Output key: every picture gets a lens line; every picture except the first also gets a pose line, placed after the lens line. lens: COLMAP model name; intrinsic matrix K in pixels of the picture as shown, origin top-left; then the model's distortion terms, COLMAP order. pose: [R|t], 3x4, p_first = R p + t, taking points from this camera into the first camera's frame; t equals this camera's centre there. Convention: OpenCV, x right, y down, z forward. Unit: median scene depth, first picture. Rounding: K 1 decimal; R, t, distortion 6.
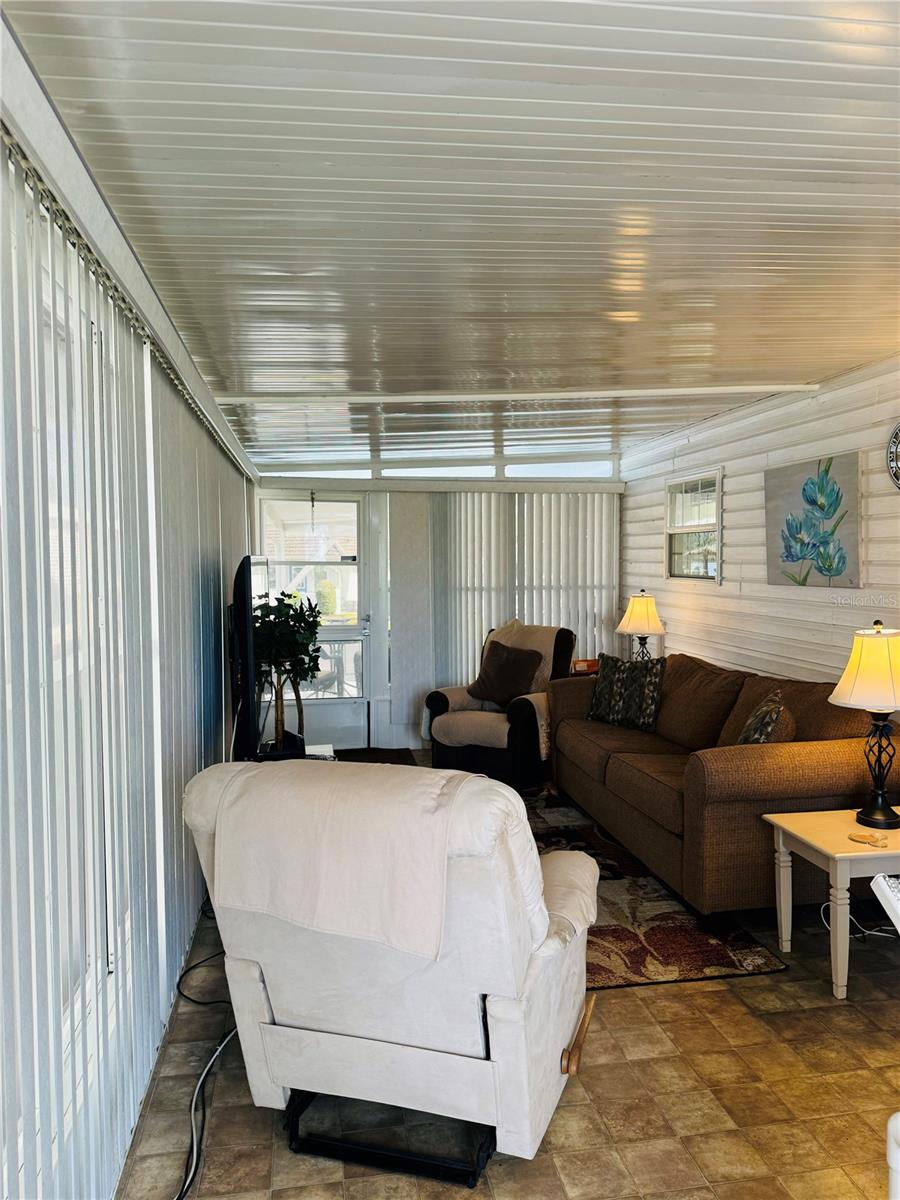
lens RADIAL K [[845.3, 0, 455.8], [0, 845.3, 605.4], [0, 0, 1]] dist [0.089007, -0.105520]
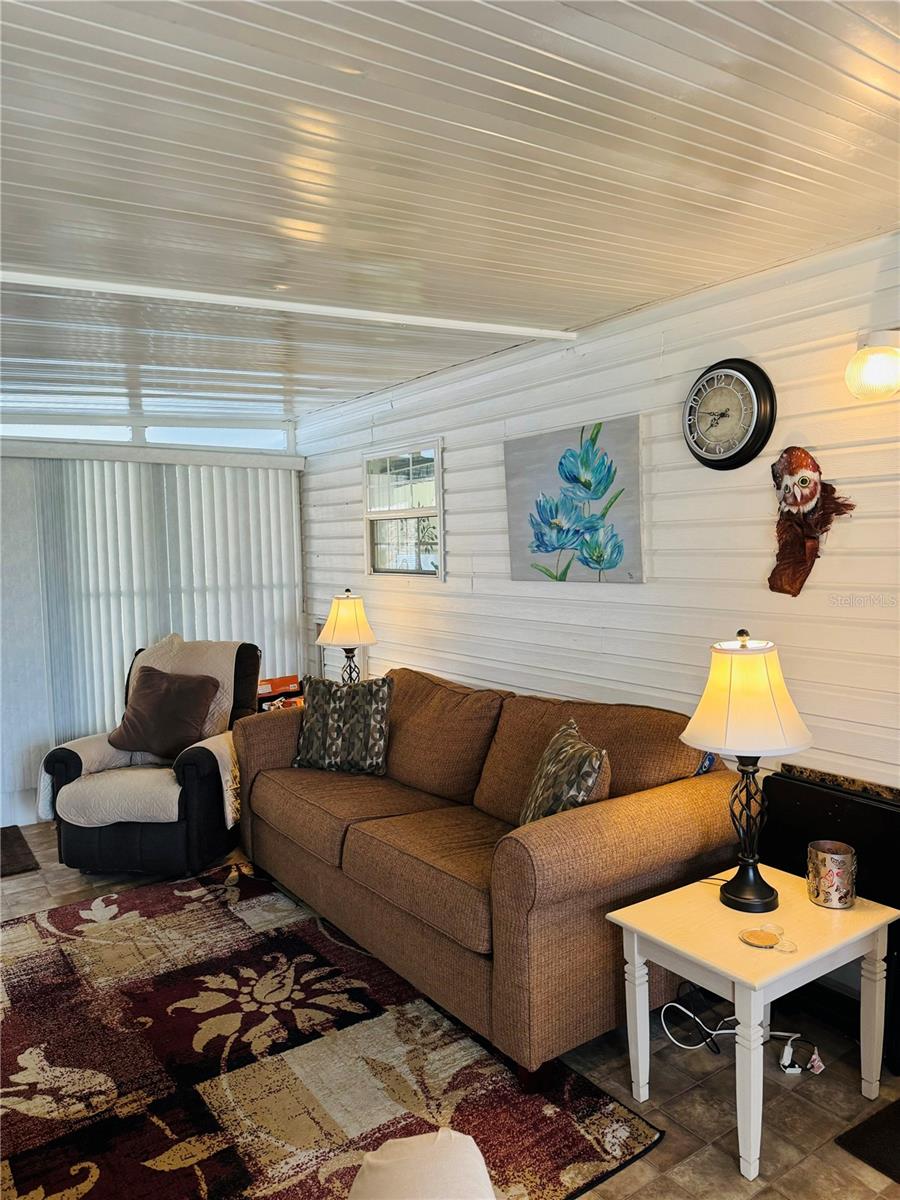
lens RADIAL K [[842.9, 0, 454.1], [0, 842.9, 602.1], [0, 0, 1]] dist [0.118267, -0.184821]
pose [[0.905415, -0.035853, 0.423011, -0.031230], [0.033656, 0.999353, 0.012666, -0.016965], [-0.423191, 0.002768, 0.906036, 0.309852]]
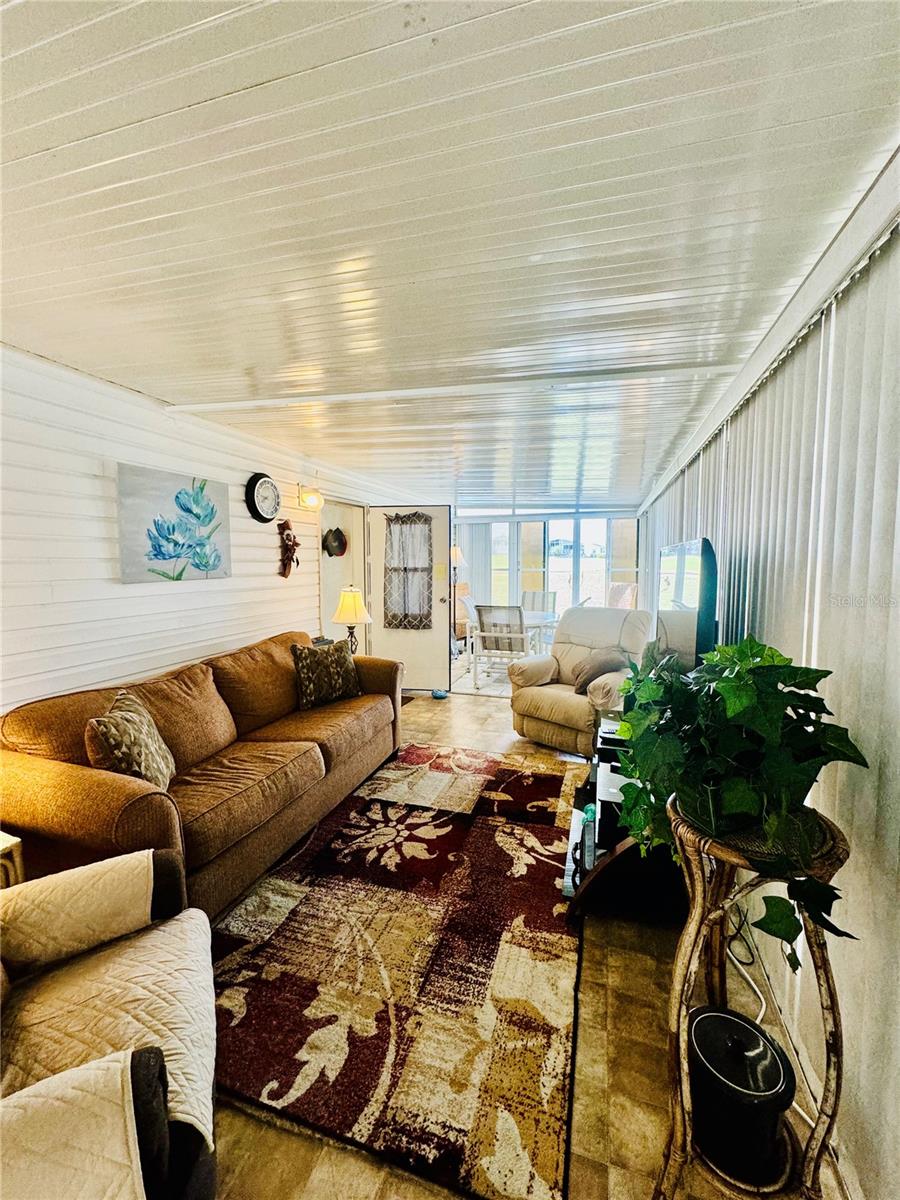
lens RADIAL K [[484.7, 0, 451.4], [0, 484.7, 593.1], [0, 0, 1]] dist [-0.008338, 0.000130]
pose [[-0.890952, -0.036496, 0.452629, -0.218596], [0.019443, 0.992785, 0.118321, -0.076232], [-0.453681, 0.114219, -0.883814, 1.412139]]
